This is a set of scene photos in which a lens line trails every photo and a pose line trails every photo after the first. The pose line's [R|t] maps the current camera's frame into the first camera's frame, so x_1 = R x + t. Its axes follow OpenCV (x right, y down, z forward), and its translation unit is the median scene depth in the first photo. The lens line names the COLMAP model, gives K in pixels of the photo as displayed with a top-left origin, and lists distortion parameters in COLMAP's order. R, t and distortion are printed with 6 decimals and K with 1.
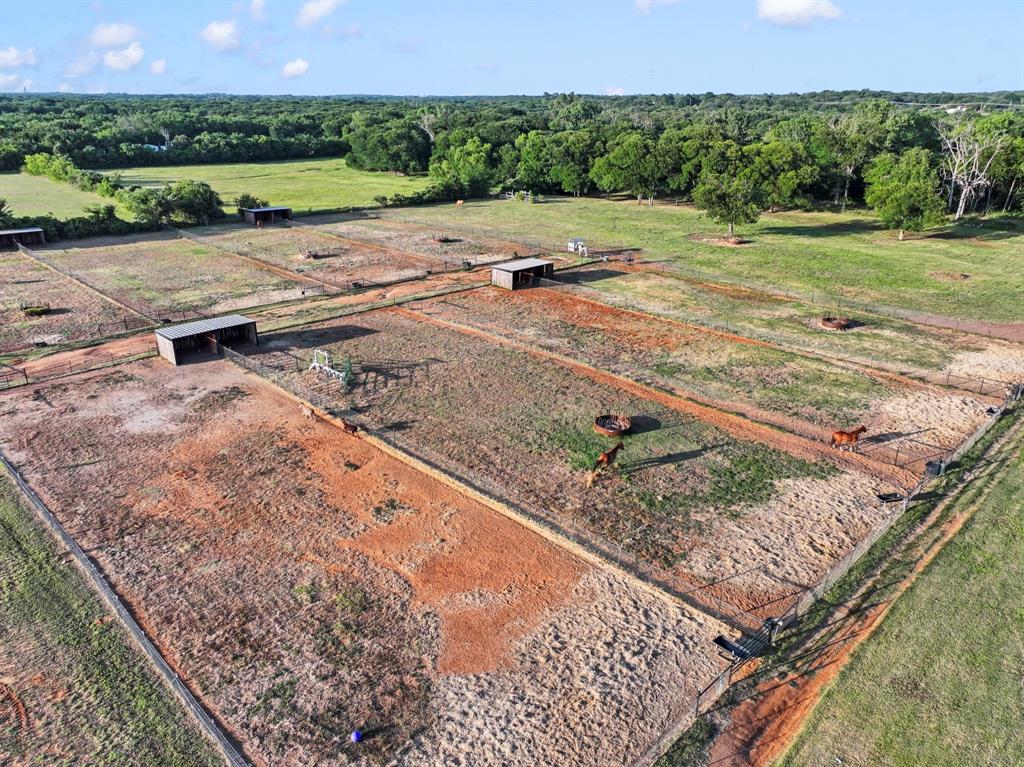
lens RADIAL K [[717.5, 0, 512.0], [0, 717.5, 383.5], [0, 0, 1]] dist [0.009555, 0.005945]
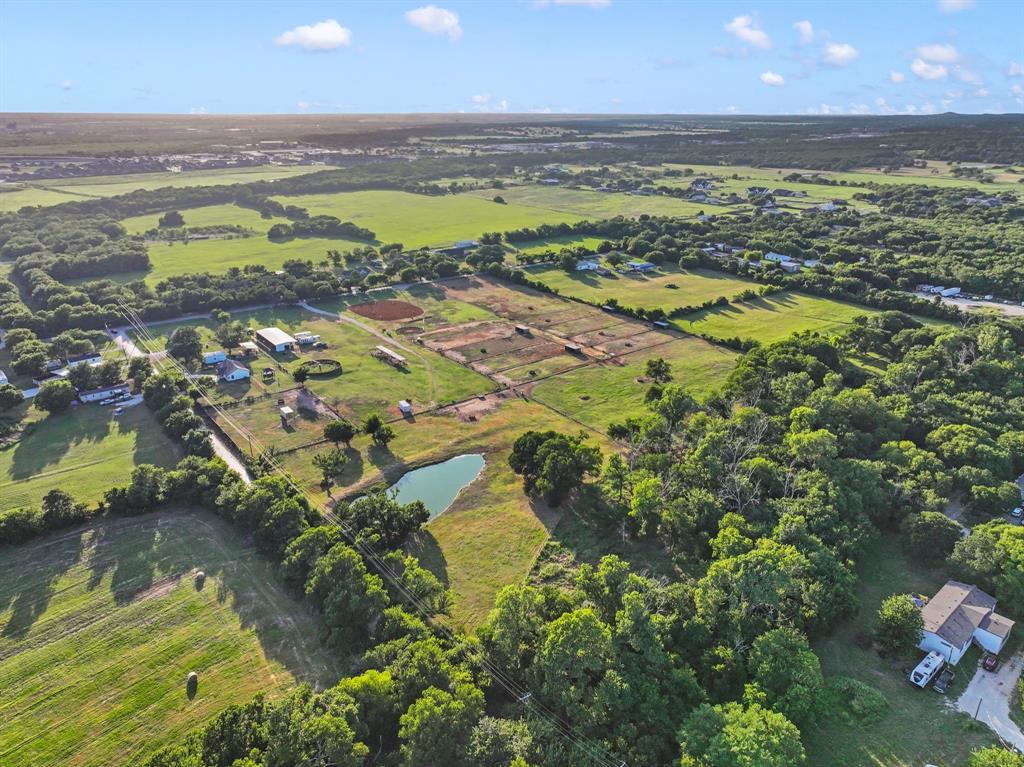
lens RADIAL K [[717.5, 0, 512.0], [0, 717.5, 383.5], [0, 0, 1]] dist [0.009555, 0.005945]
pose [[-0.127869, 0.346835, -0.929169, 3.468335], [-0.365117, 0.854603, 0.369247, -1.213551], [0.922138, 0.386471, 0.017358, 0.650602]]
